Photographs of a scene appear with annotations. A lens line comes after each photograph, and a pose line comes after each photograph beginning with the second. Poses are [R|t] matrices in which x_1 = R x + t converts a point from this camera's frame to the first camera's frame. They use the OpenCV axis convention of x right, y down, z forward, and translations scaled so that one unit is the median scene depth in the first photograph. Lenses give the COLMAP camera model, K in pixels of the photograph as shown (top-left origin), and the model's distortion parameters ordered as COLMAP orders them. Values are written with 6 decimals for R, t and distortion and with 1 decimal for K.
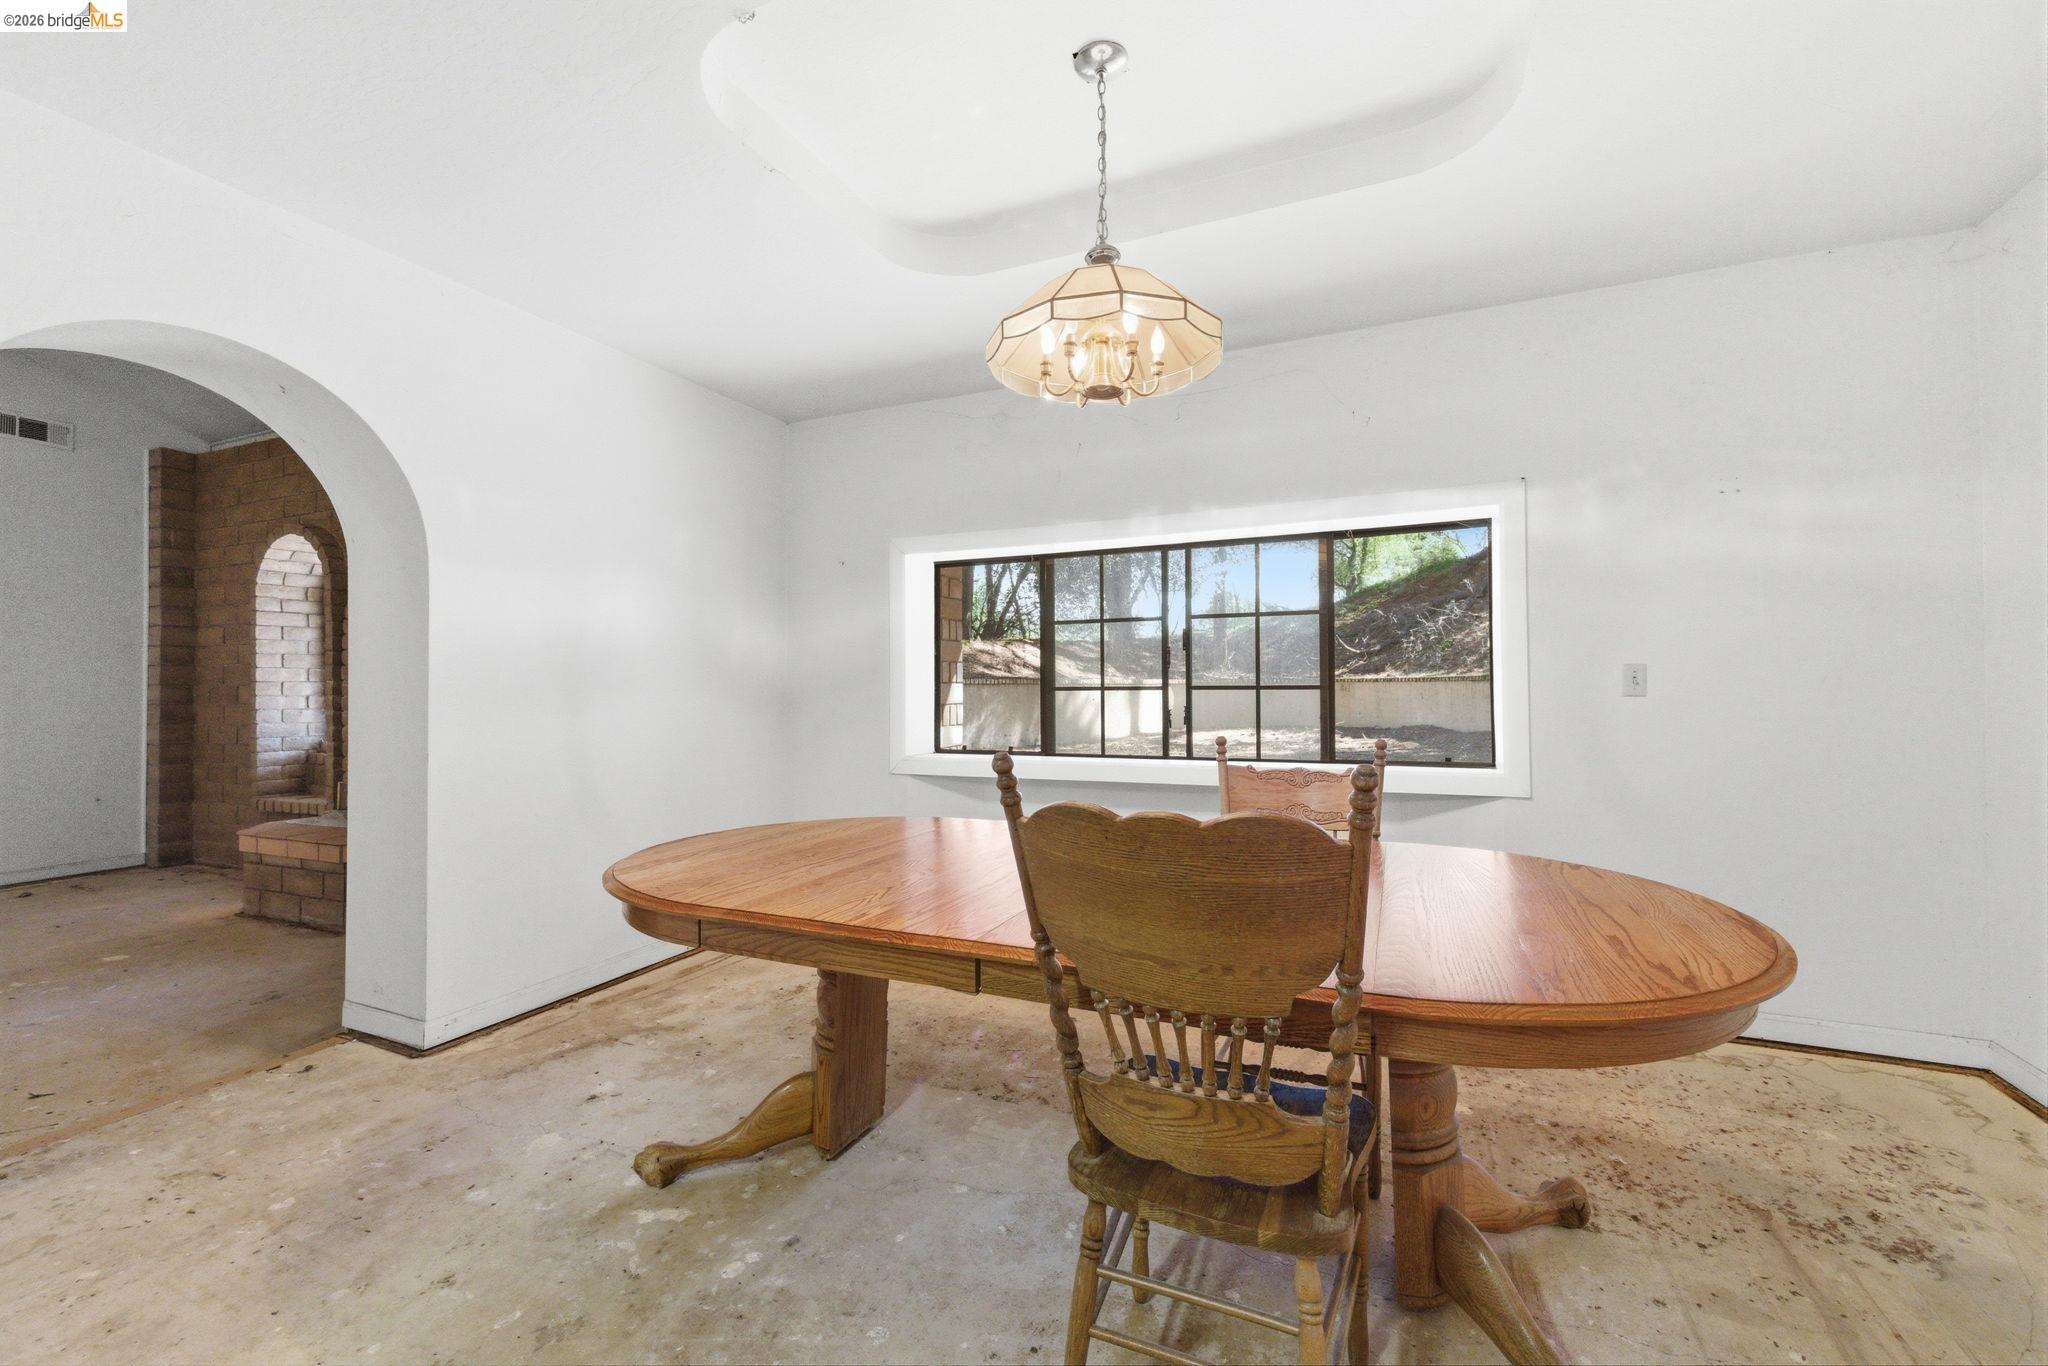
lens RADIAL K [[850.8, 0, 1026.4], [0, 850.8, 683.6], [0, 0, 1]] dist [0.001457, 0.000078]
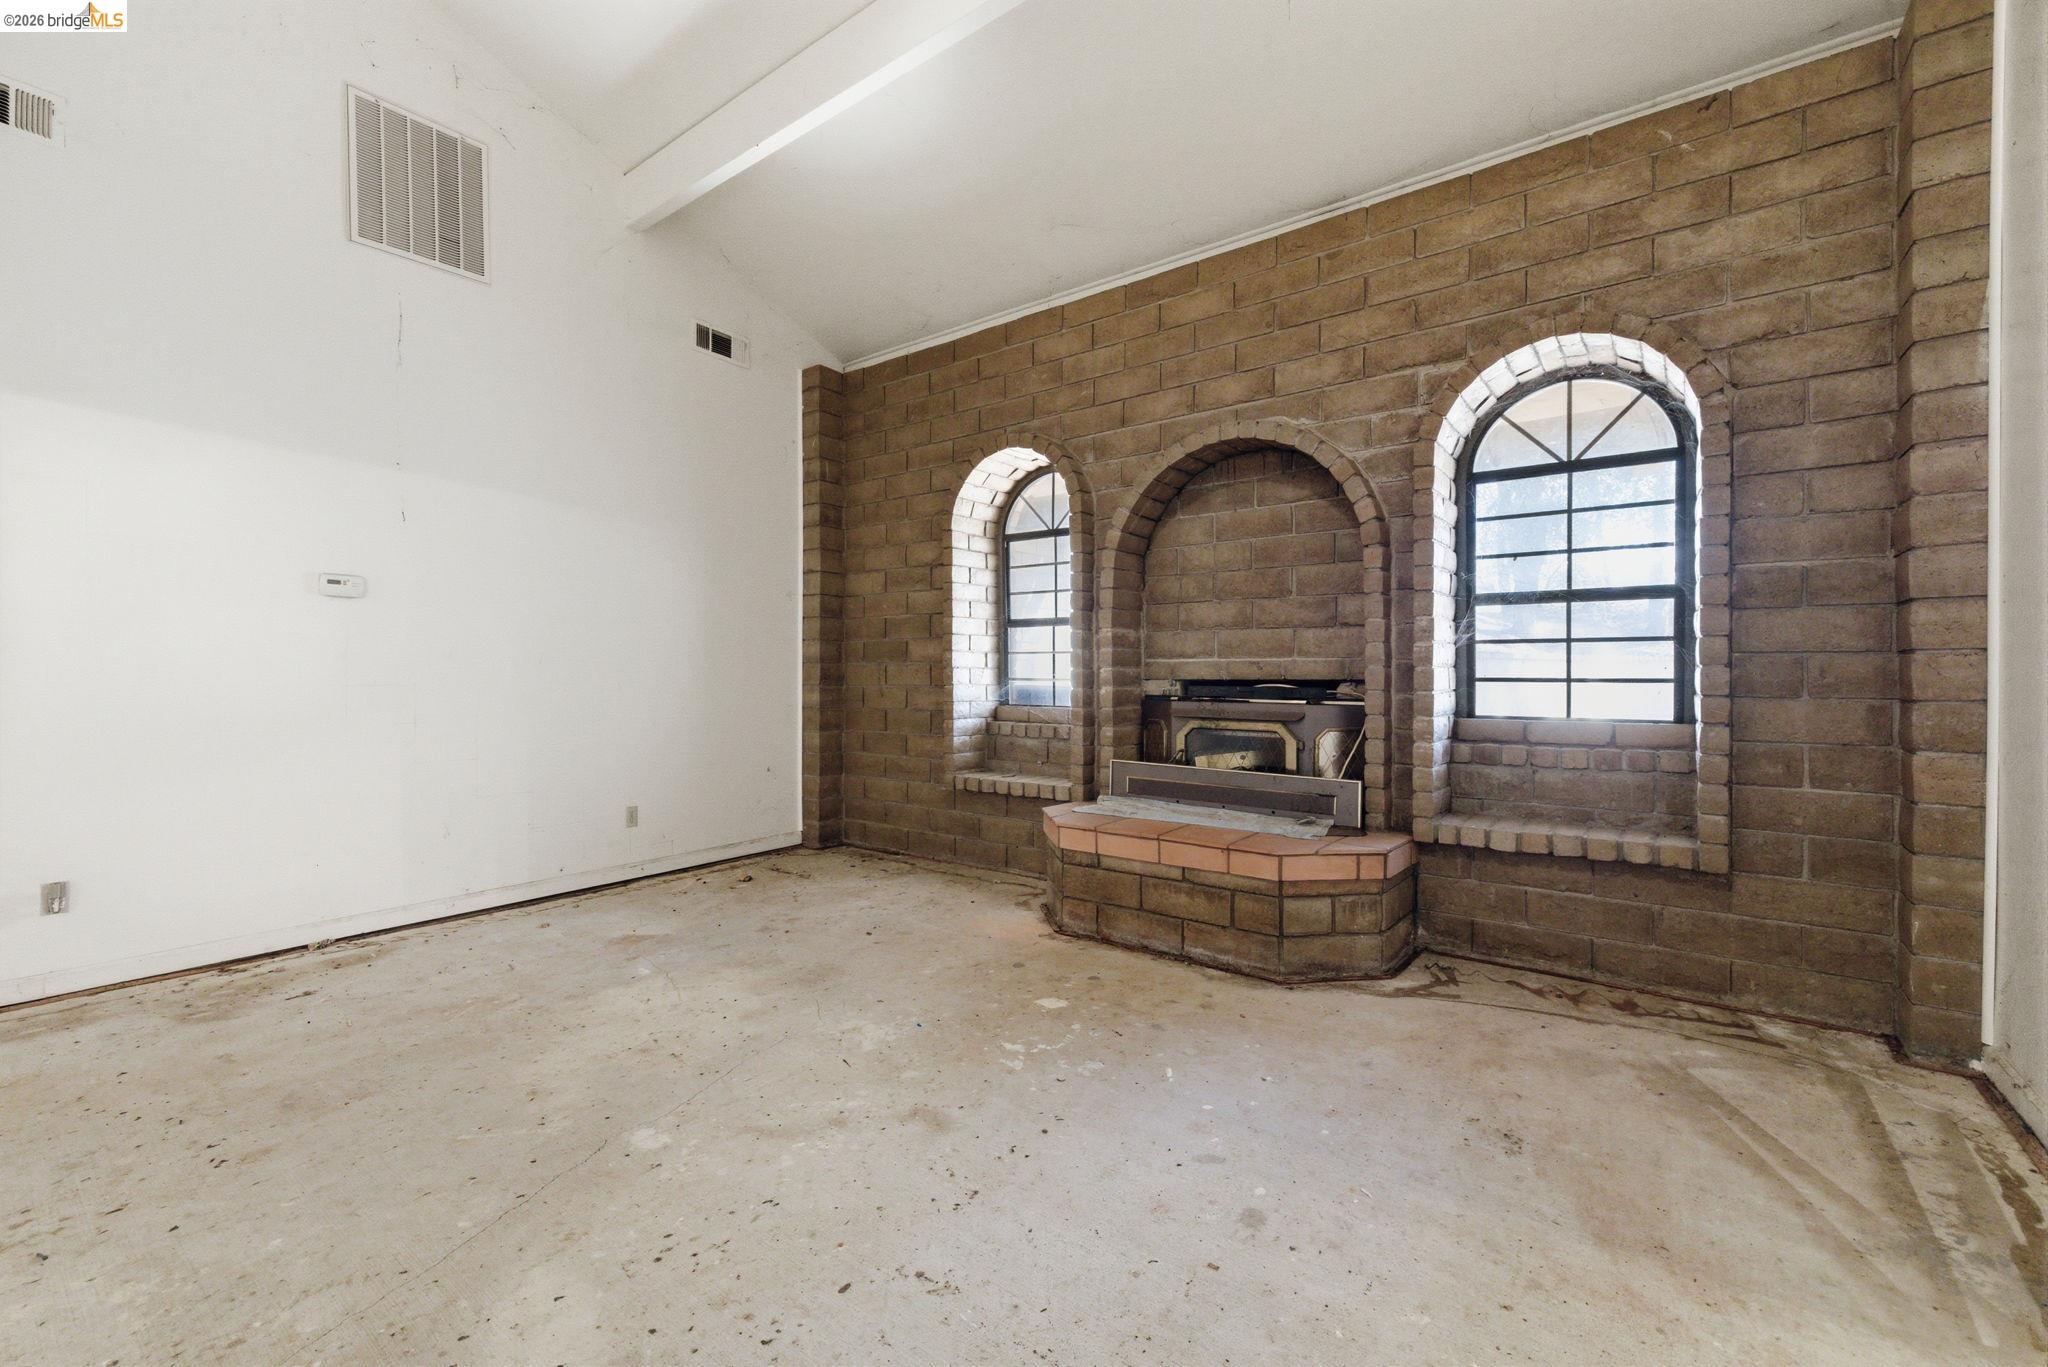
lens RADIAL K [[850.8, 0, 1026.4], [0, 850.8, 684.1], [0, 0, 1]] dist [0.001457, 0.000078]
pose [[0.971794, 0.011536, -0.235549, -0.608552], [-0.006465, 0.999731, 0.022289, 0.026596], [0.235743, -0.020138, 0.971607, 0.204732]]
